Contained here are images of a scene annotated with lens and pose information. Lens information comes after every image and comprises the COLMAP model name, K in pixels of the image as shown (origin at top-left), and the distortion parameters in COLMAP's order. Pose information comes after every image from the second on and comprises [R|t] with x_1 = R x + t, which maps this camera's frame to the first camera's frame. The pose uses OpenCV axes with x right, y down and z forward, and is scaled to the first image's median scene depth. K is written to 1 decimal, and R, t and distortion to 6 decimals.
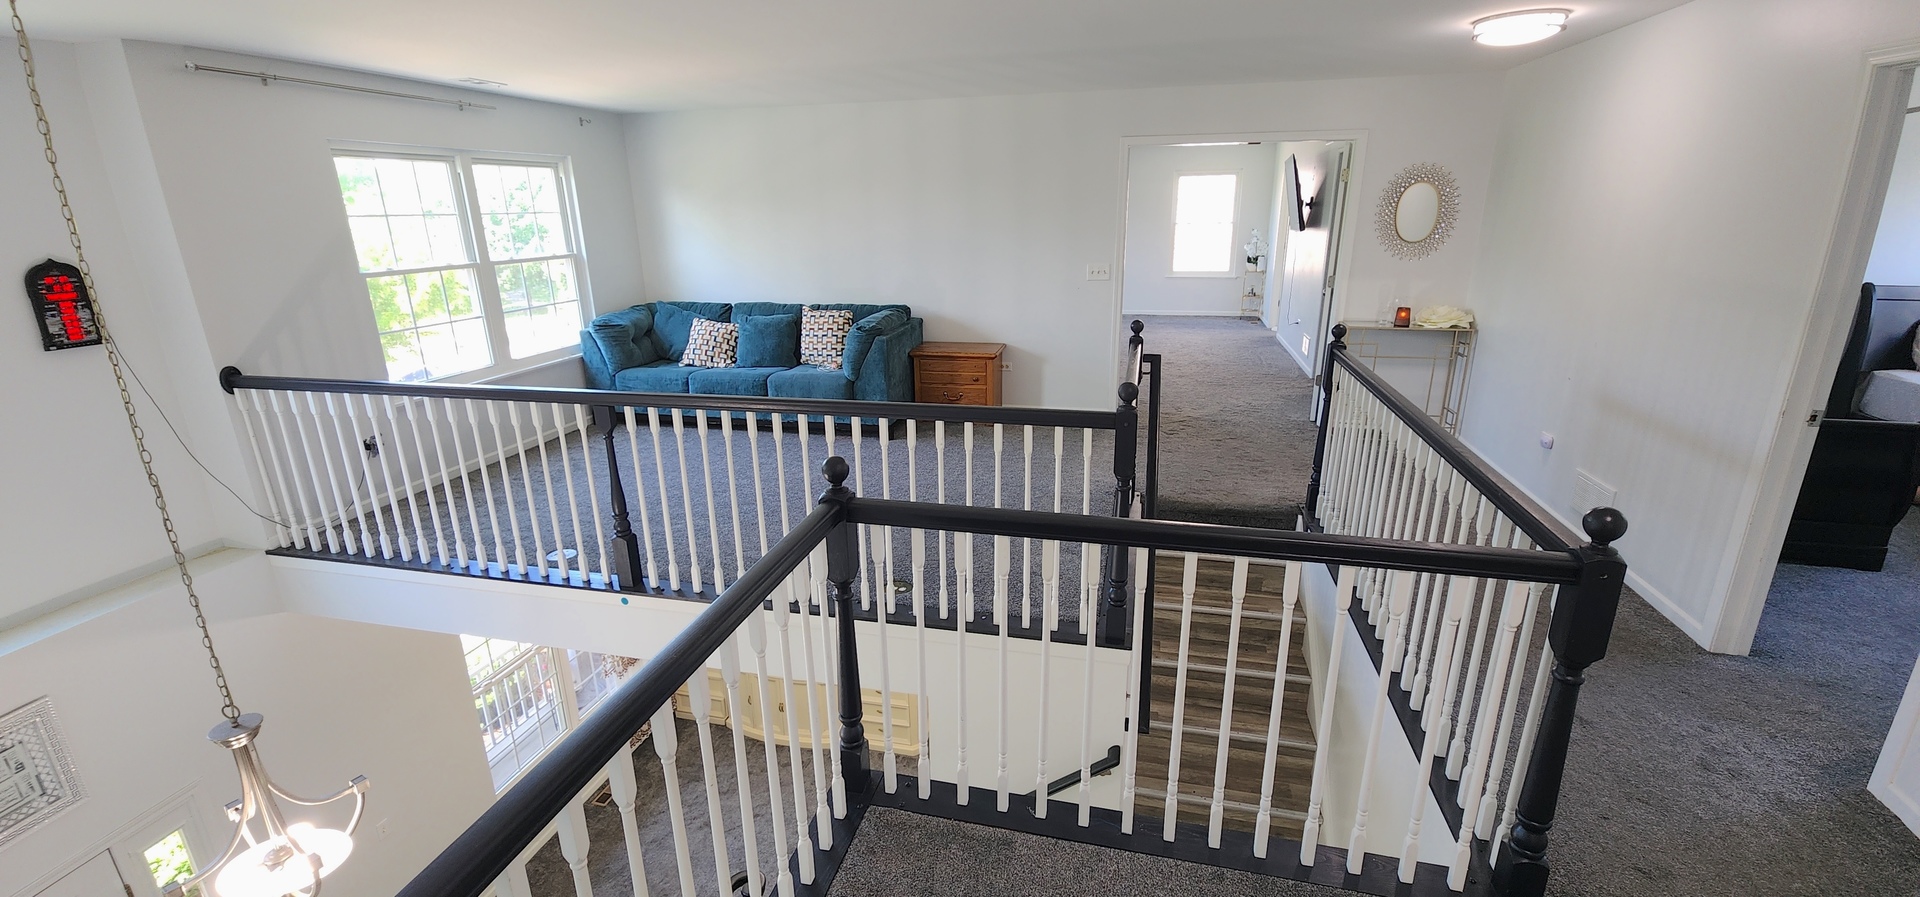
lens RADIAL K [[785.4, 0, 959.0], [0, 785.4, 441.2], [0, 0, 1]] dist [0.009667, -0.005995]
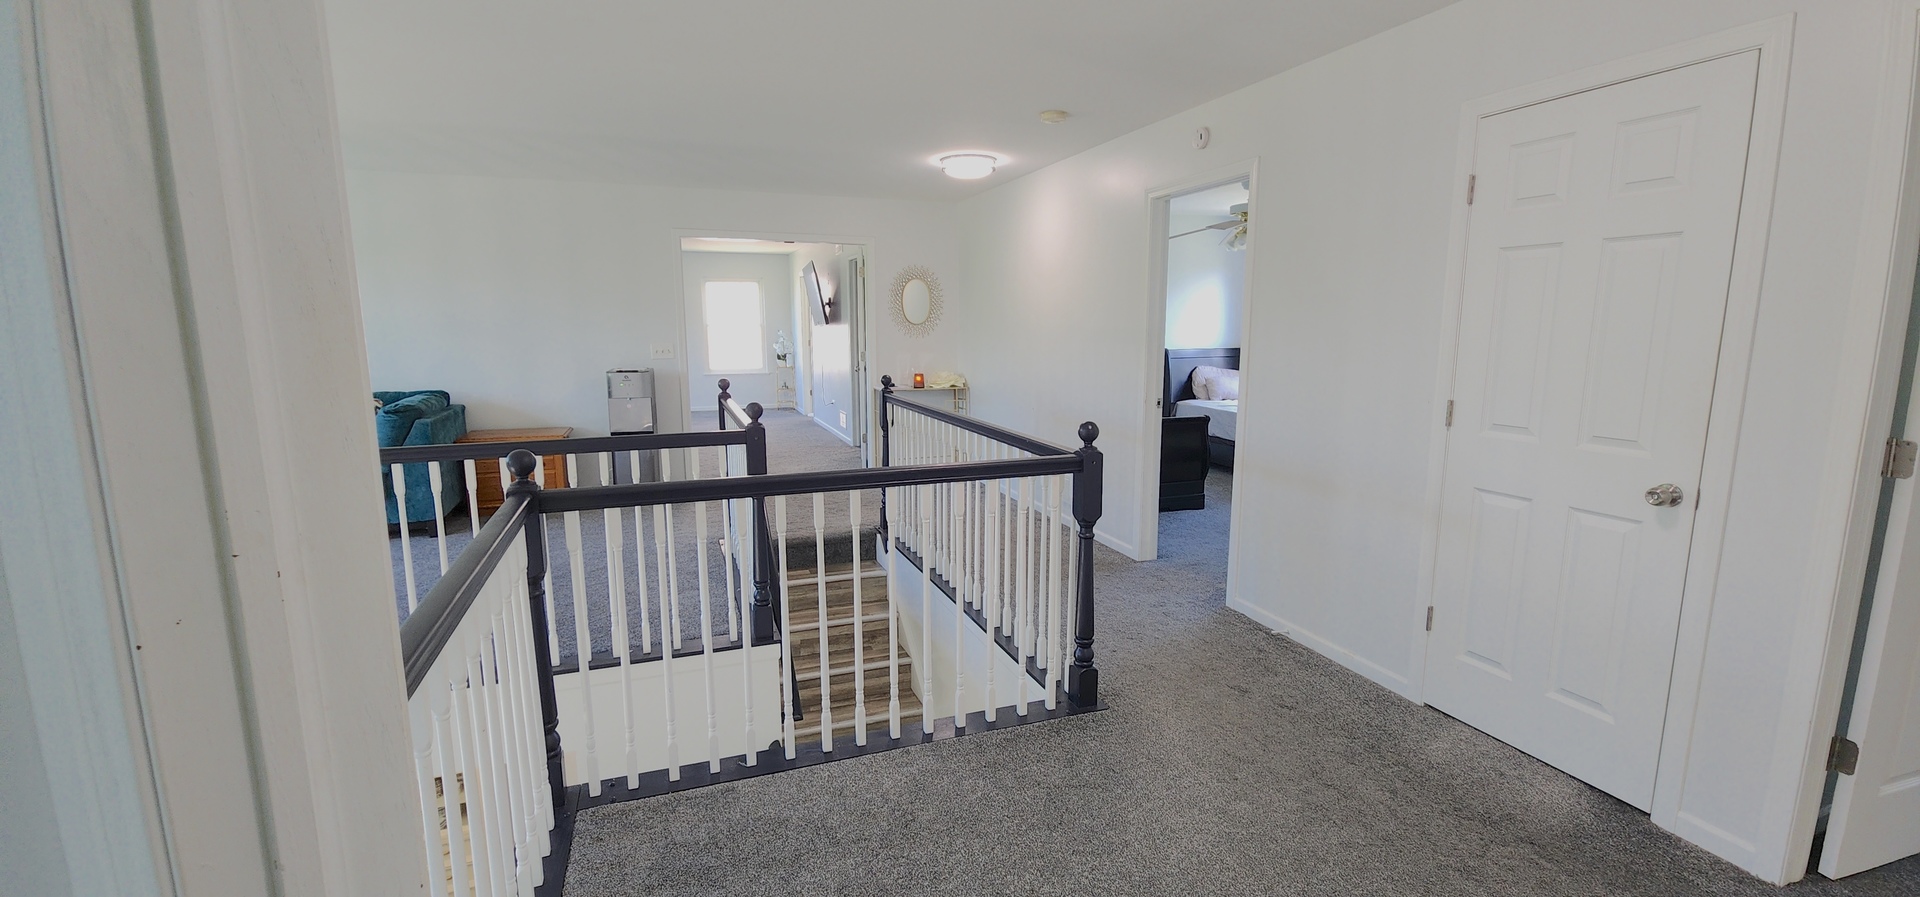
lens RADIAL K [[785.4, 0, 956.6], [0, 785.4, 449.3], [0, 0, 1]] dist [0.009667, -0.005995]
pose [[0.826089, -0.077081, 0.558243, -0.131692], [0.156182, 0.983113, -0.095372, 0.103794], [-0.541465, 0.165973, 0.824178, -0.078004]]
